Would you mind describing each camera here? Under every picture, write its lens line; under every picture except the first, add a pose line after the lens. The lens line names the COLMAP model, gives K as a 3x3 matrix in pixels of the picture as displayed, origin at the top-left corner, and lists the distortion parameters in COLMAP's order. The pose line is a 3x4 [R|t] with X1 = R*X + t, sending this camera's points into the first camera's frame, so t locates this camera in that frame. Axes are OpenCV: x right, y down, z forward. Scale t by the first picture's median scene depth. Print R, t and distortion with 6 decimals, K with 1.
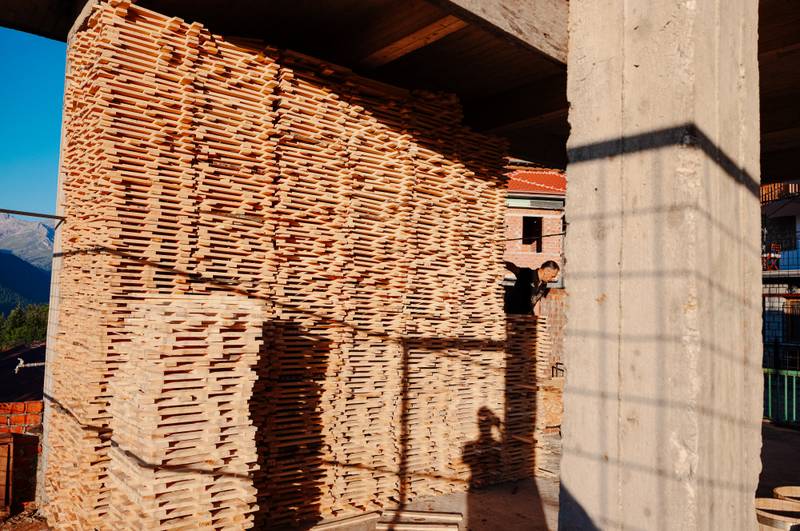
lens RADIAL K [[633.7, 0, 400.0], [0, 633.7, 265.5], [0, 0, 1]] dist [0.005301, 0.000488]
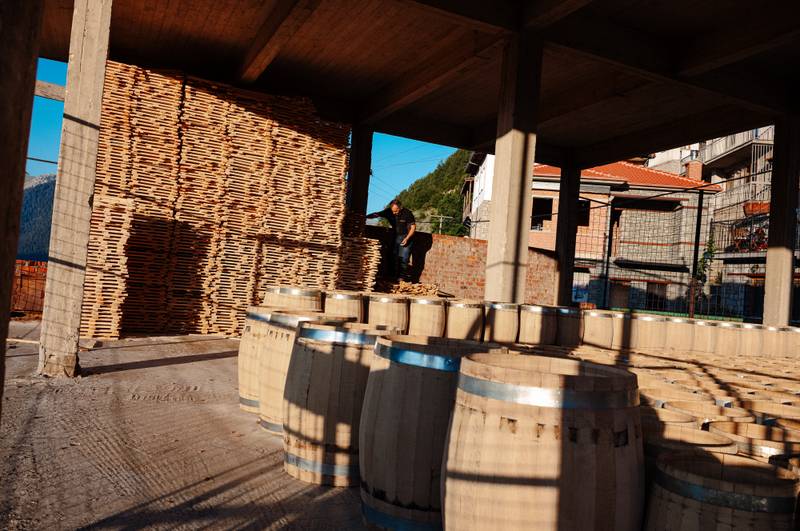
lens RADIAL K [[633.7, 0, 400.0], [0, 633.7, 265.5], [0, 0, 1]] dist [0.005301, 0.000488]
pose [[0.973267, 0.042099, -0.225785, 0.834388], [-0.039196, 0.999081, 0.017326, 0.149136], [0.226307, -0.008013, 0.974023, -0.641934]]
